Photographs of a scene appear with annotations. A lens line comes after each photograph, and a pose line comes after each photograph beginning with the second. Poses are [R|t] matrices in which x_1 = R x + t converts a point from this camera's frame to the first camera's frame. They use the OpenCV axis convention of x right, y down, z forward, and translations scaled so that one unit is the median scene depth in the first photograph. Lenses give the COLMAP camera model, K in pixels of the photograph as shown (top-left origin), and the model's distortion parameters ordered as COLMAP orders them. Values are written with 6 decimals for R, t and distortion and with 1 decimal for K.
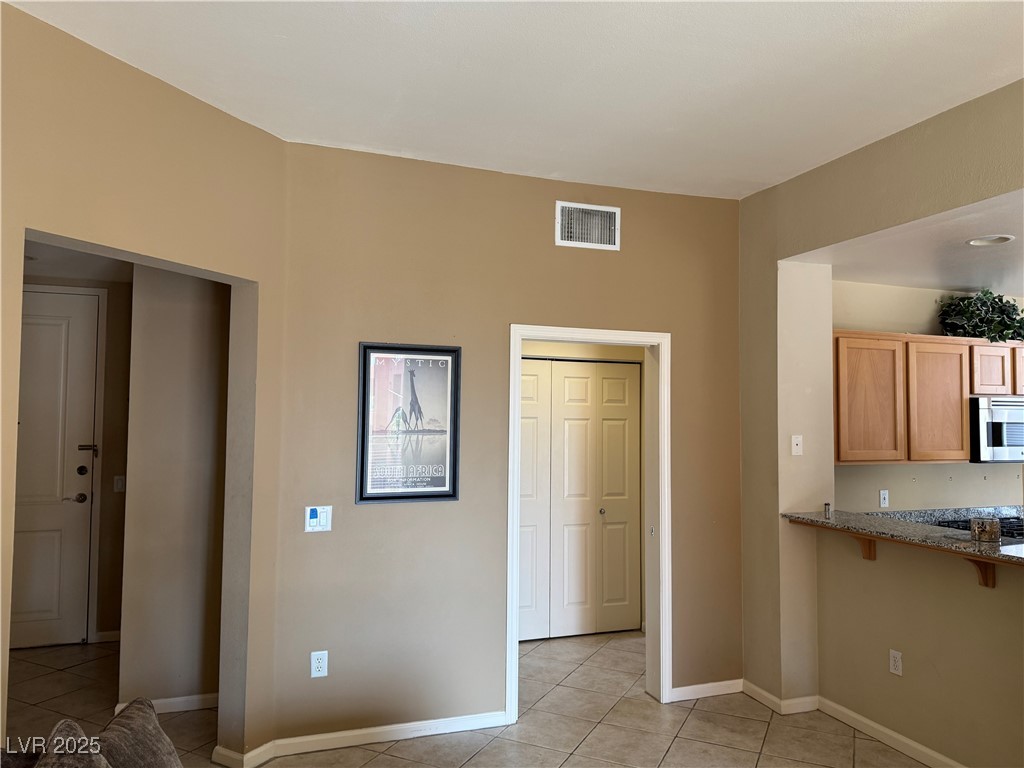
lens RADIAL K [[724.9, 0, 512.0], [0, 724.9, 384.0], [0, 0, 1]] dist [0.124443, -0.185744]
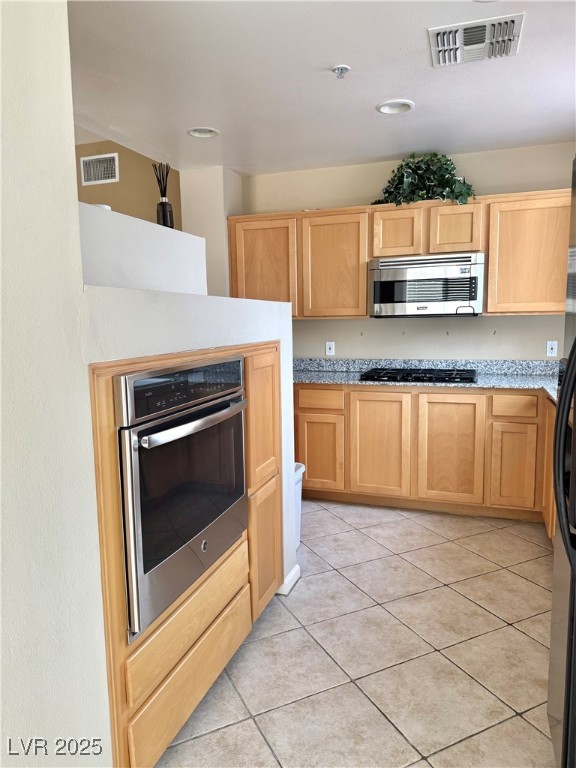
lens RADIAL K [[543.7, 0, 288.8], [0, 543.7, 379.9], [0, 0, 1]] dist [0.124443, -0.185744]
pose [[0.777014, 0.050739, -0.627435, 1.057296], [0.053507, 0.987815, 0.146145, 0.069998], [0.627205, -0.147129, 0.764831, 0.241715]]
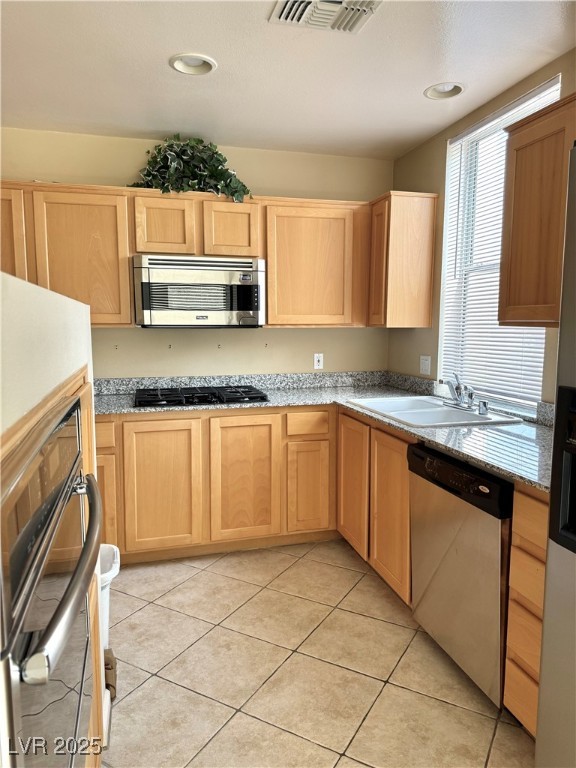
lens RADIAL K [[543.7, 0, 288.8], [0, 543.7, 379.9], [0, 0, 1]] dist [0.124443, -0.185744]
pose [[0.995710, -0.003193, -0.092479, 0.869538], [0.017222, 0.988337, 0.151307, 0.069667], [0.090917, -0.152250, 0.984151, 0.319391]]
